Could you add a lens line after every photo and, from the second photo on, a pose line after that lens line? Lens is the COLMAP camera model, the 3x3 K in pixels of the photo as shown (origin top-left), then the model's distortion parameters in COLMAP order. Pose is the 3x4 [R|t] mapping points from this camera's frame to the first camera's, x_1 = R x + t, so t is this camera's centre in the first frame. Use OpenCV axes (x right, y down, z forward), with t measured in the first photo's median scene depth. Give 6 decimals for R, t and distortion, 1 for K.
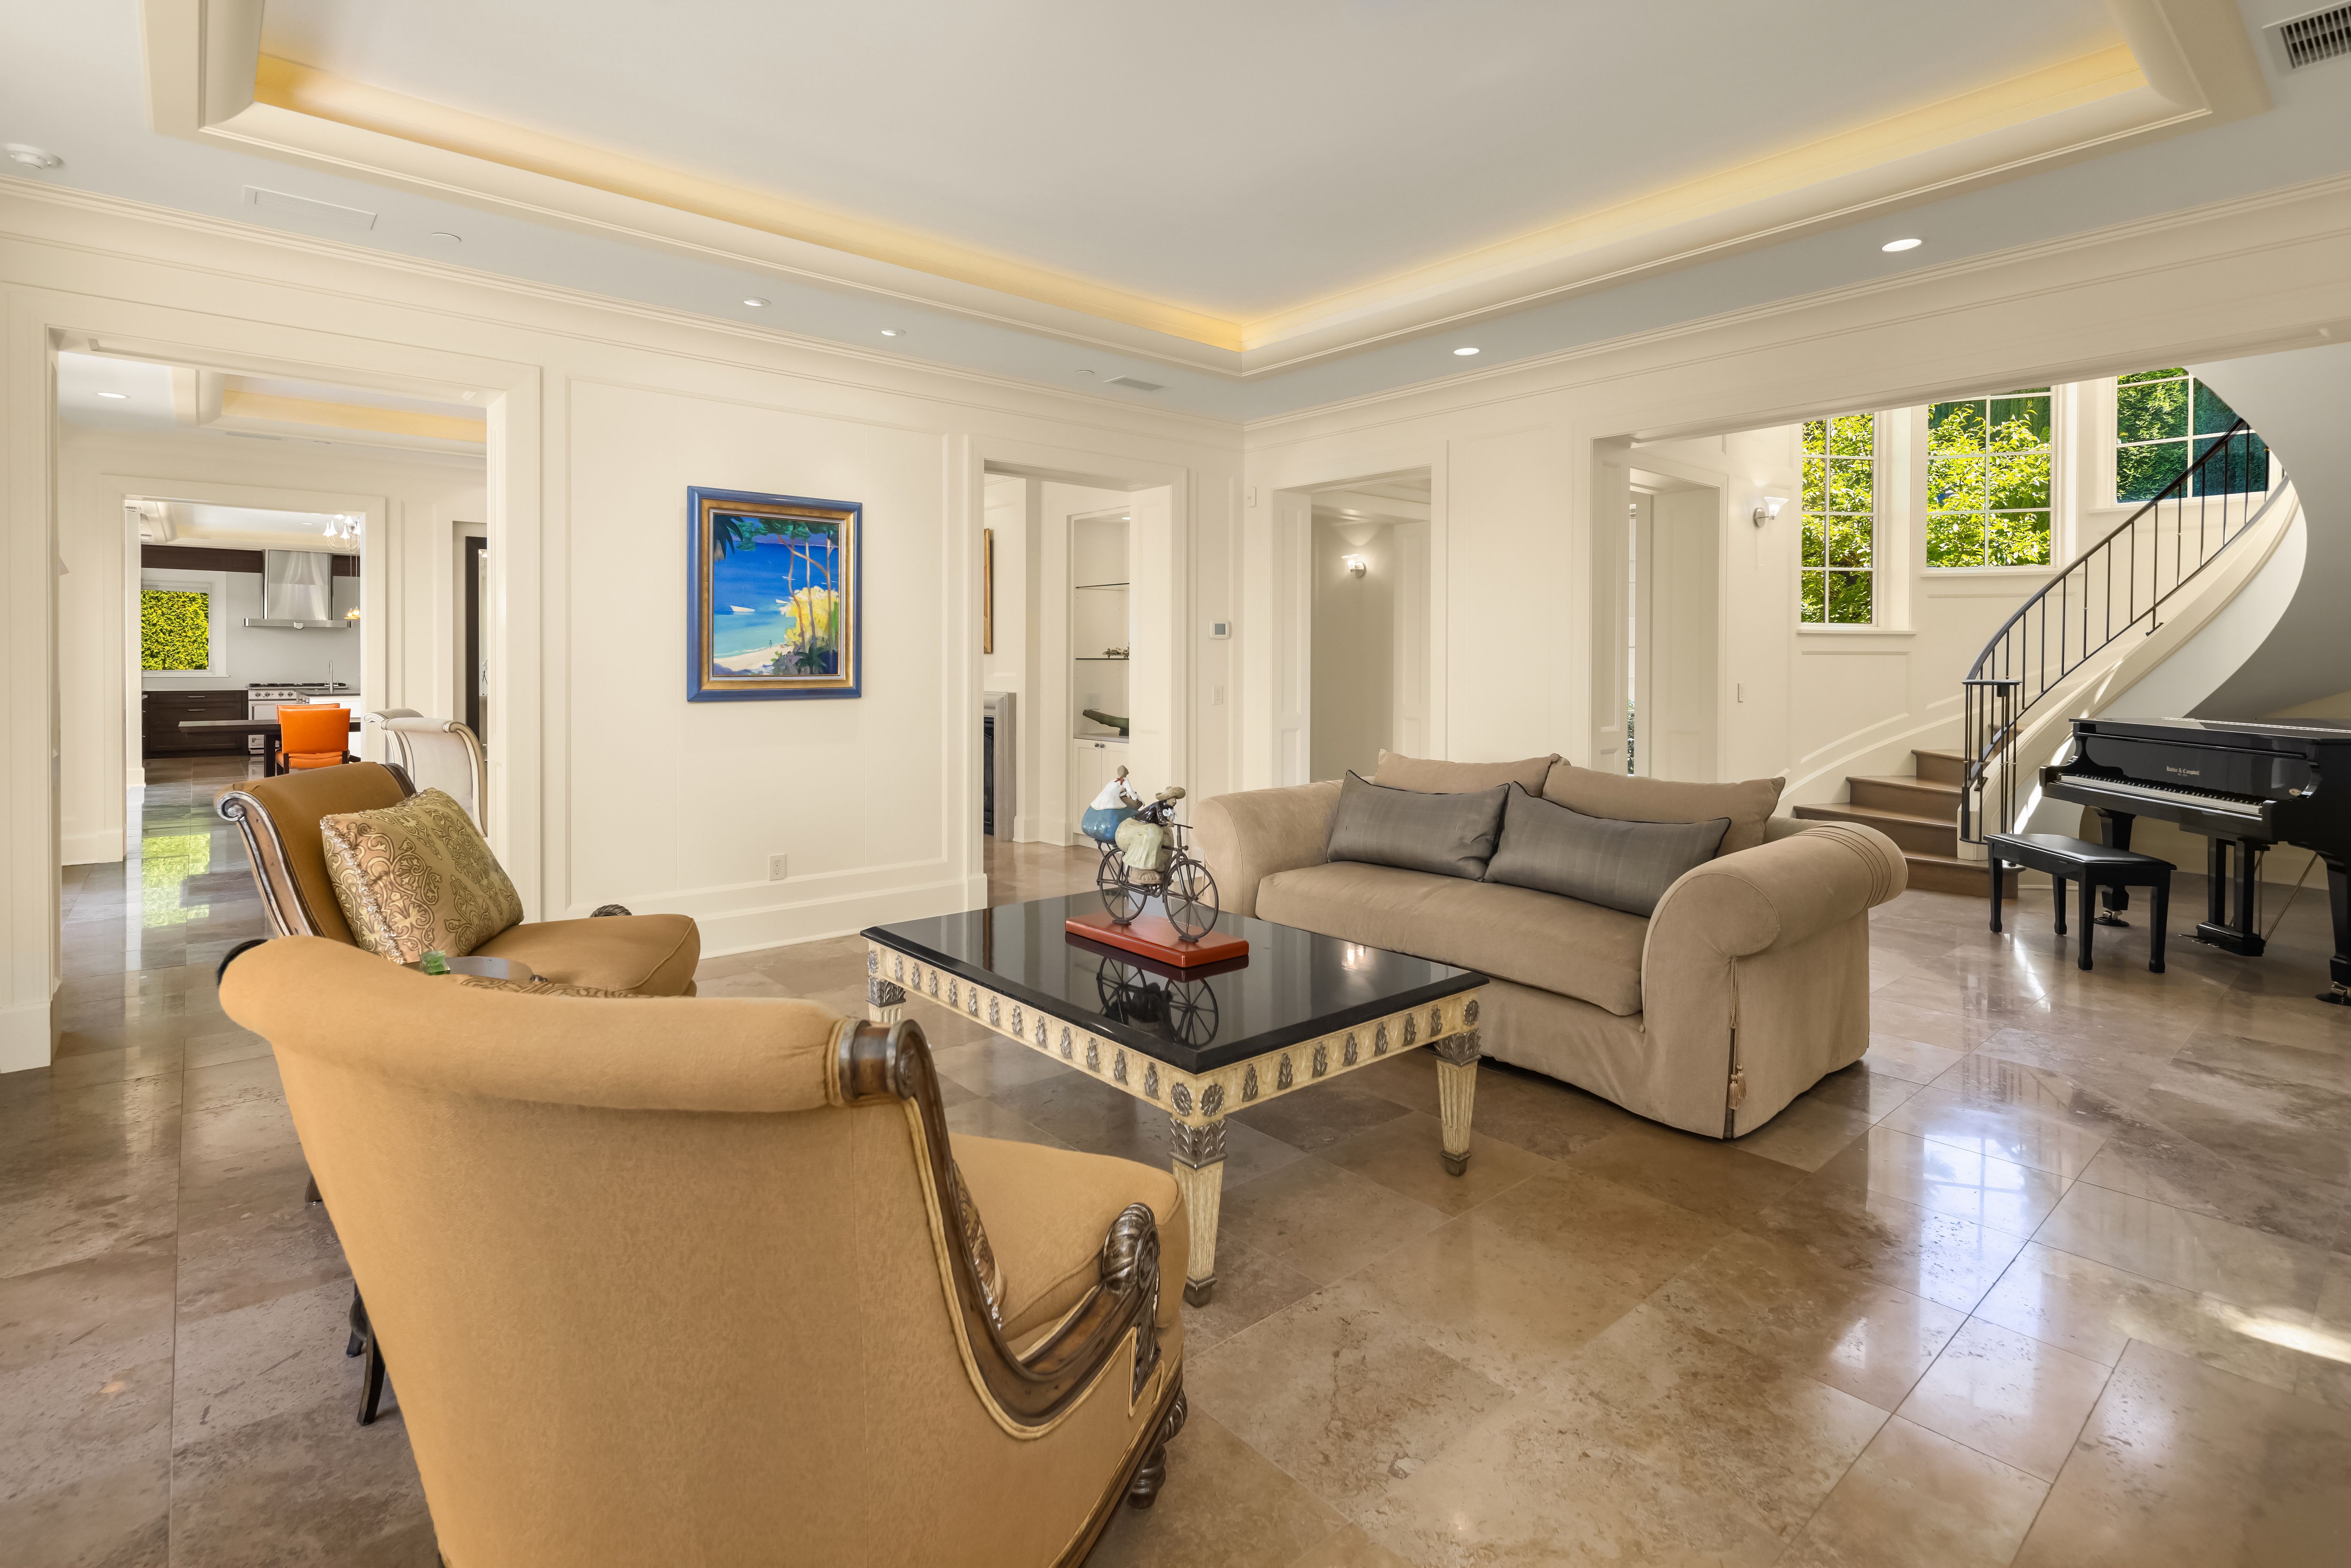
lens RADIAL K [[1129.2, 0, 1167.7], [0, 1129.2, 784.6], [0, 0, 1]] dist [0.002666, 0.000313]
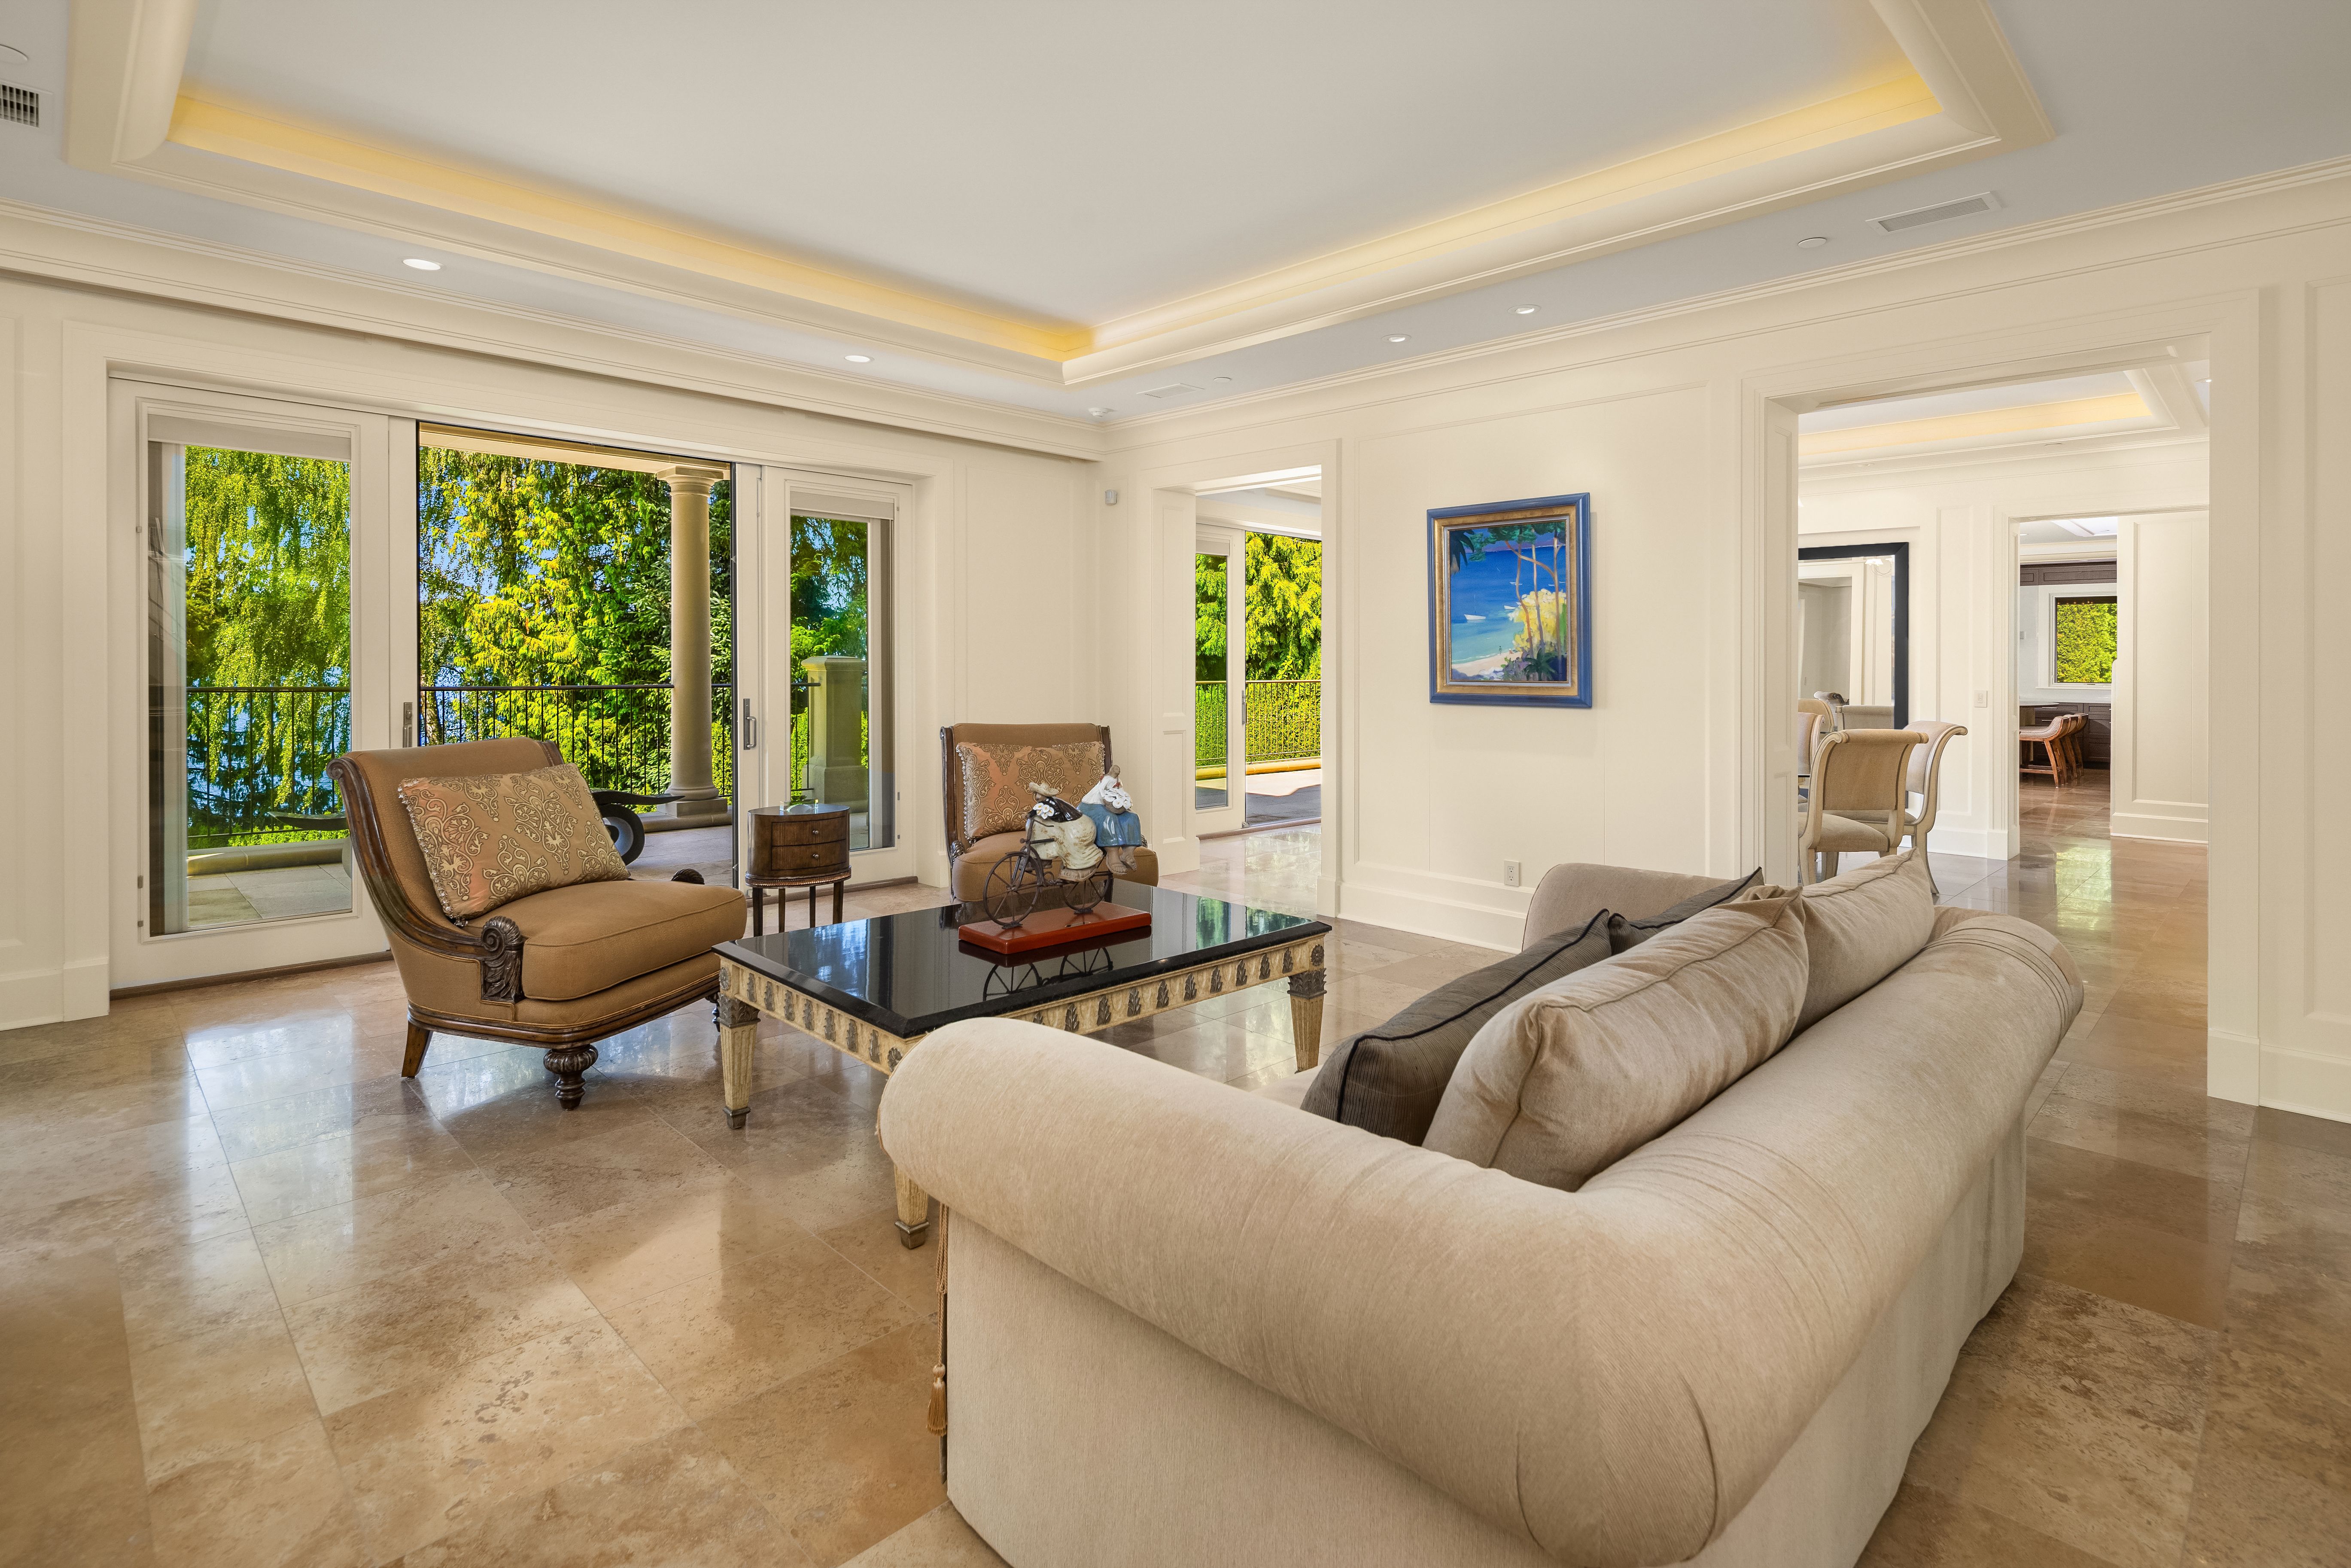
lens RADIAL K [[1129.2, 0, 1167.7], [0, 1129.2, 784.6], [0, 0, 1]] dist [0.002666, 0.000313]
pose [[0.068272, 0.103920, -0.992240, 0.652298], [-0.115931, 0.988649, 0.095567, -0.068283], [0.990908, 0.108507, 0.079545, 0.644805]]
